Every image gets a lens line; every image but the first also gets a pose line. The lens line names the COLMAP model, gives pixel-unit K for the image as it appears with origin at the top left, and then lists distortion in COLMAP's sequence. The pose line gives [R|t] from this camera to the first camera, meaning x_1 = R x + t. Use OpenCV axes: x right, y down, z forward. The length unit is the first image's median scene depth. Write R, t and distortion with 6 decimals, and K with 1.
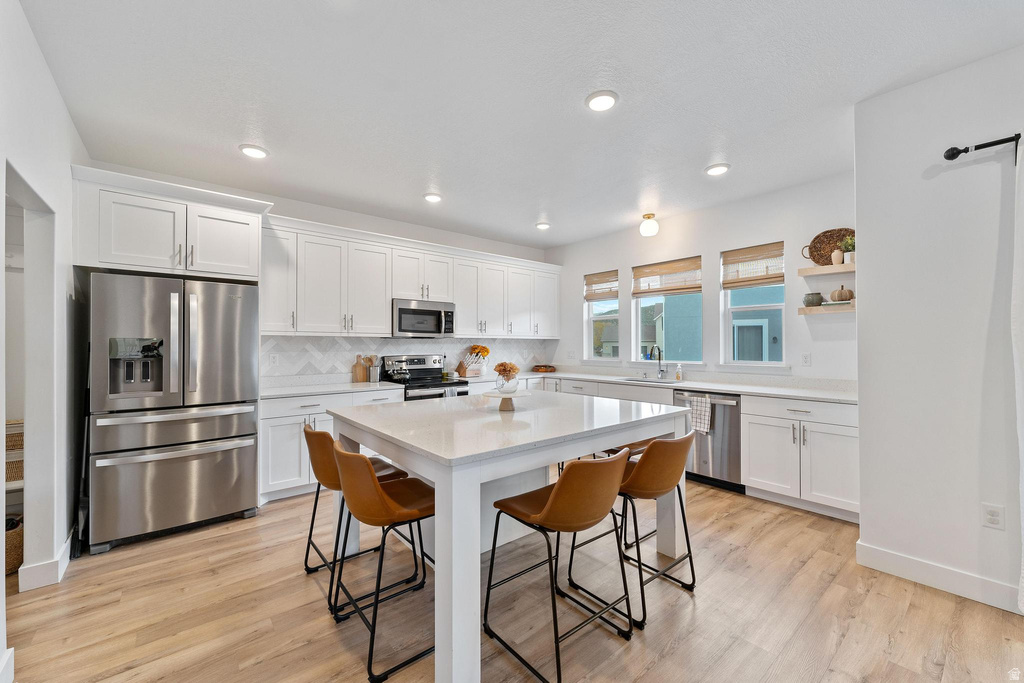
lens RADIAL K [[408.7, 0, 512.6], [0, 408.7, 342.9], [0, 0, 1]] dist [0.000500, -0.000189]
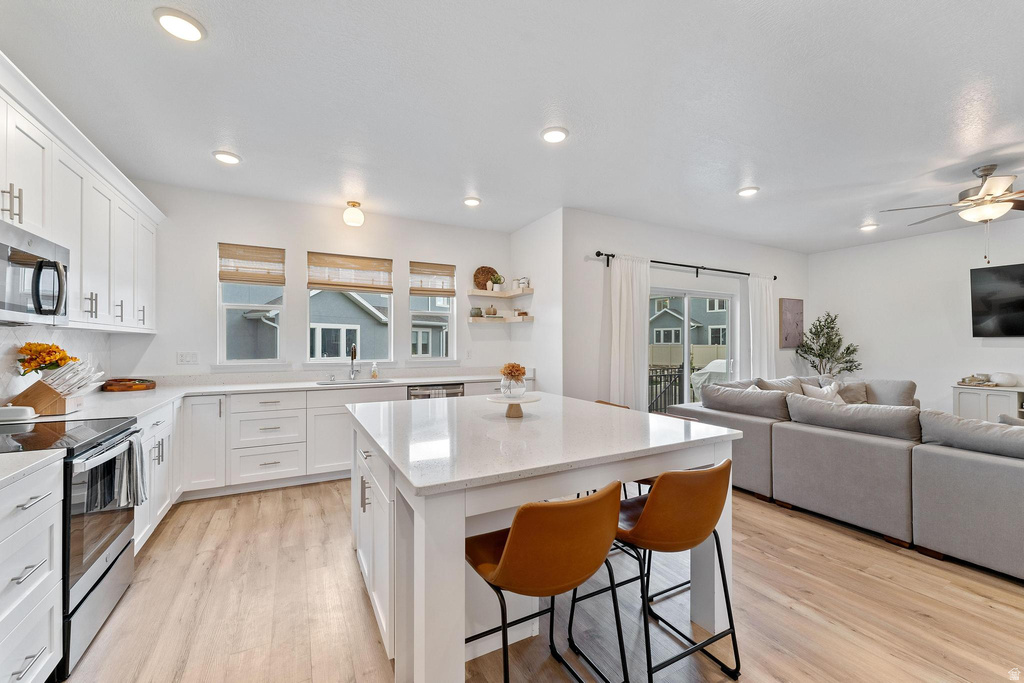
lens RADIAL K [[406.3, 0, 509.1], [0, 406.3, 341.4], [0, 0, 1]] dist [0.000657, -0.000138]
pose [[0.203007, 0.006878, 0.979153, -0.508364], [-0.005934, 0.999966, -0.005794, 0.003206], [-0.979159, -0.004634, 0.203041, 0.480659]]
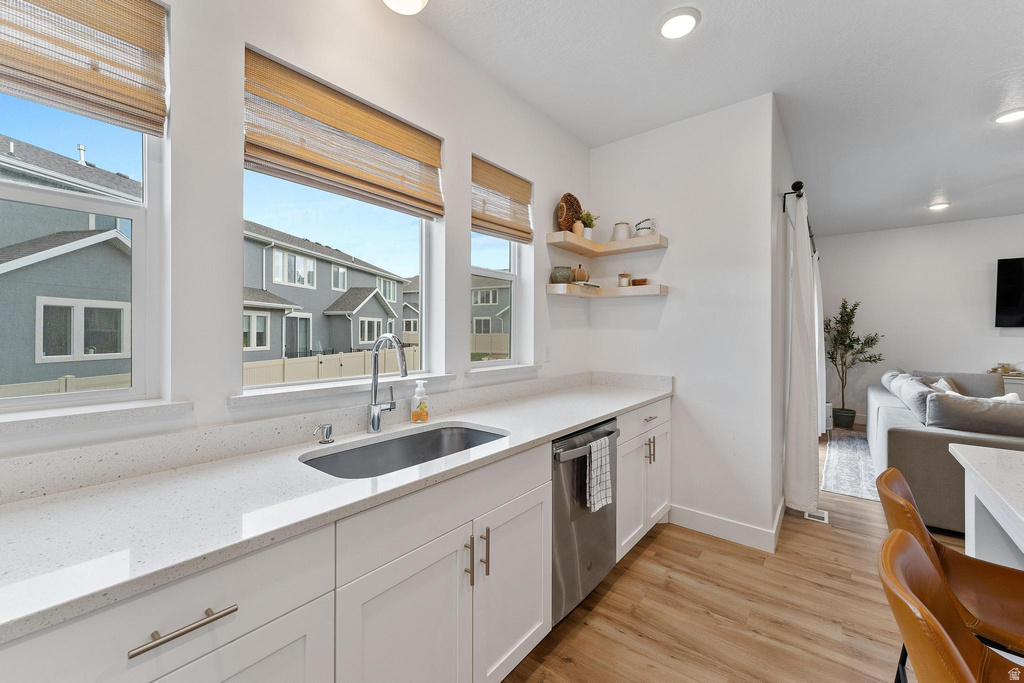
lens RADIAL K [[413.2, 0, 507.4], [0, 413.2, 331.1], [0, 0, 1]] dist [0.000943, -0.000325]
pose [[-0.199910, 0.004067, 0.979806, -0.008629], [-0.006733, 0.999962, -0.005524, 0.003920], [-0.979791, -0.007701, -0.199875, 1.011892]]
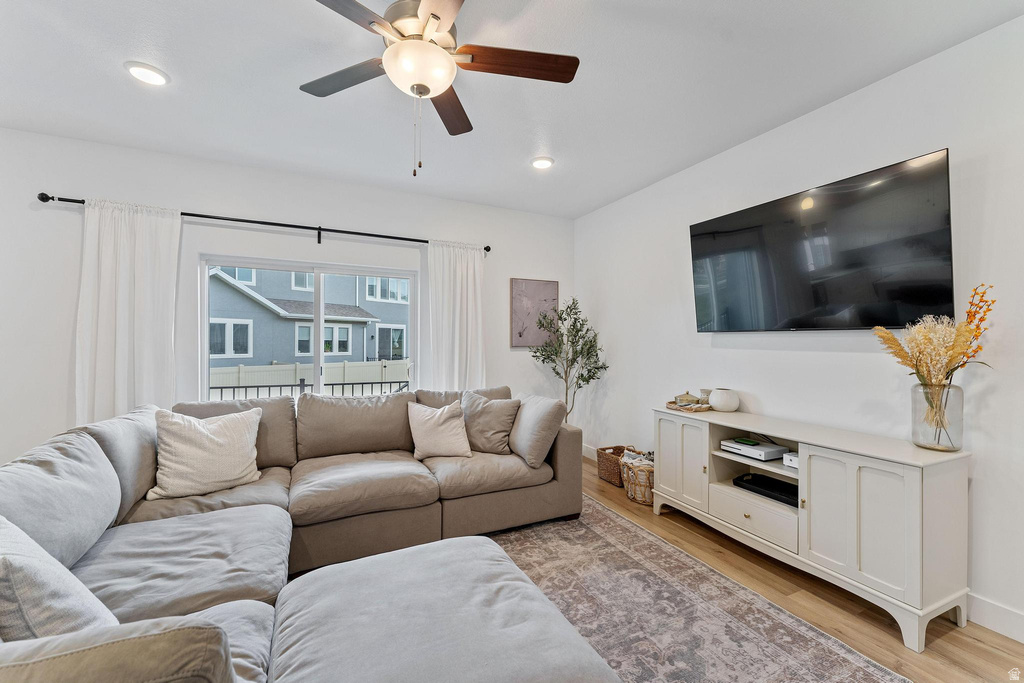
lens RADIAL K [[414.0, 0, 511.9], [0, 414.0, 342.9], [0, 0, 1]] dist [0.000654, -0.000088]
pose [[0.244073, 0.001188, 0.969756, 0.054326], [-0.013263, 0.999910, 0.002113, -0.001060], [-0.969666, -0.013378, 0.244067, -0.401521]]
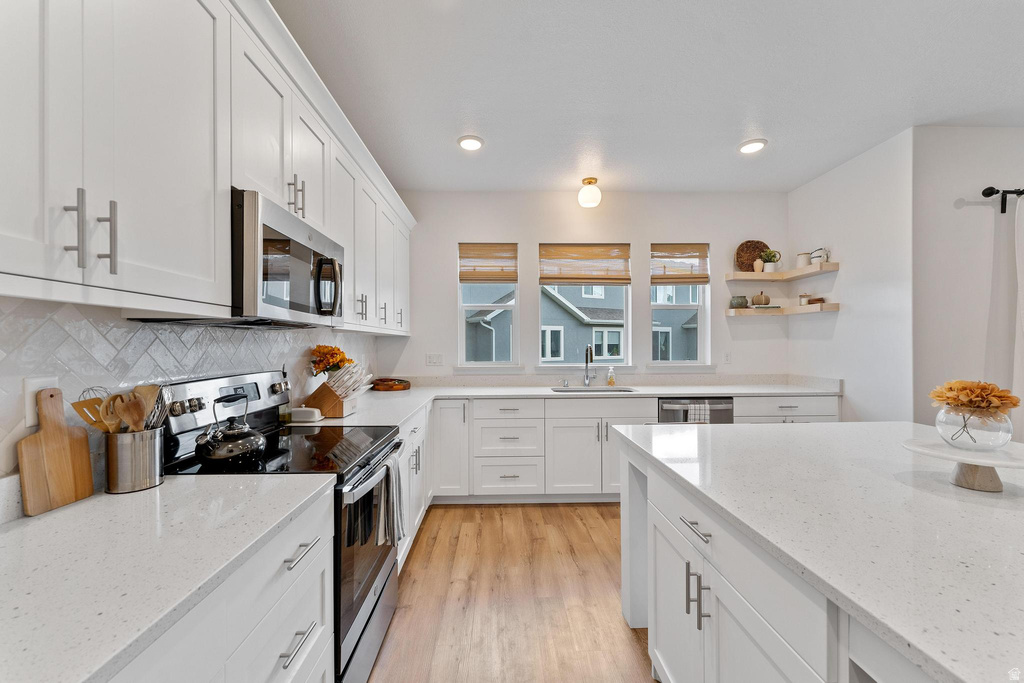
lens RADIAL K [[406.3, 0, 509.1], [0, 406.3, 341.4], [0, 0, 1]] dist [0.000657, -0.000138]
pose [[0.619571, 0.004729, 0.784927, -0.391535], [0.000058, 0.999982, -0.006070, 0.003790], [-0.784941, 0.003807, 0.619559, 0.652177]]
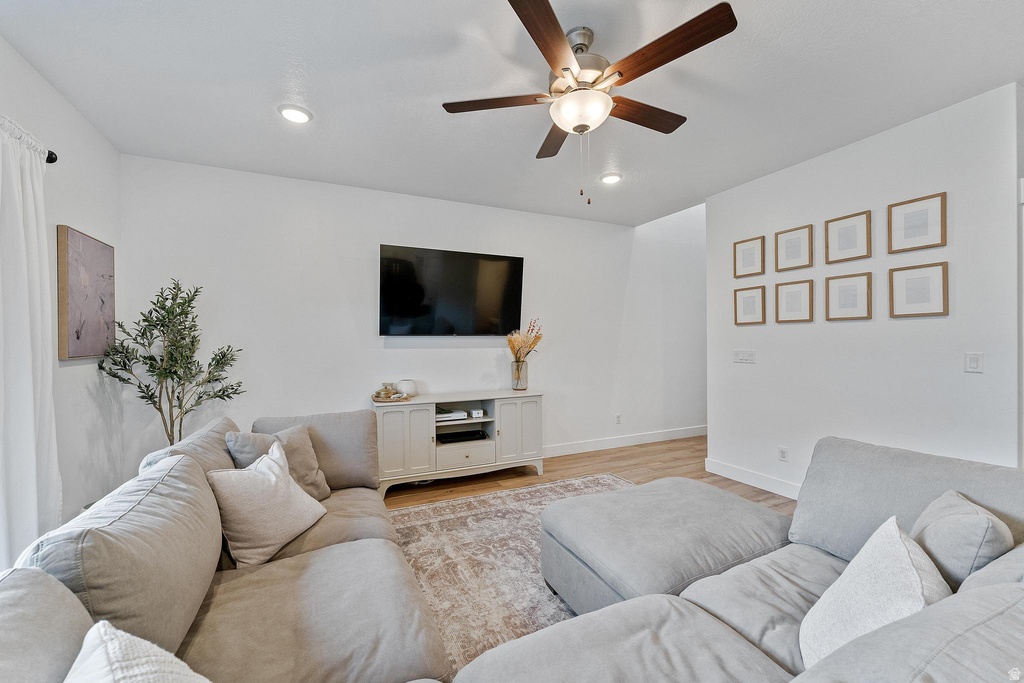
lens RADIAL K [[408.7, 0, 512.6], [0, 408.7, 342.9], [0, 0, 1]] dist [0.000500, -0.000189]
pose [[-0.967773, 0.008825, 0.251669, 0.363650], [0.008809, 0.999960, -0.001190, -0.003405], [-0.251669, 0.001065, -0.967813, 0.210428]]
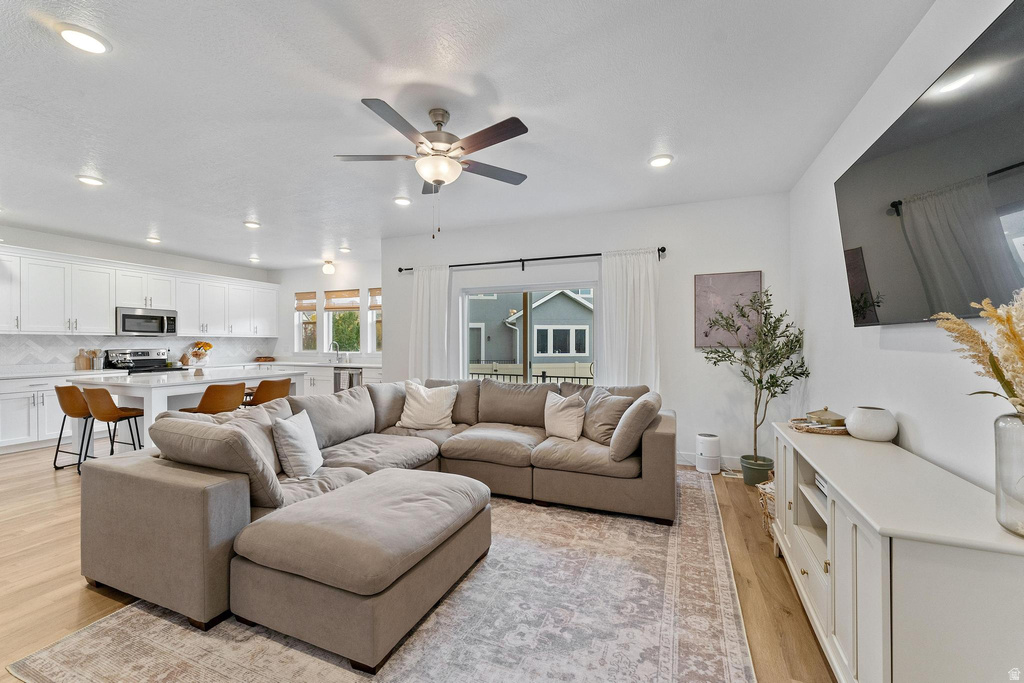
lens RADIAL K [[408.7, 0, 512.6], [0, 408.7, 342.9], [0, 0, 1]] dist [0.000500, -0.000189]
pose [[0.881076, 0.000817, 0.472973, 0.215972], [-0.004317, 0.999971, 0.006314, -0.004003], [-0.472954, -0.007605, 0.881054, -0.793342]]
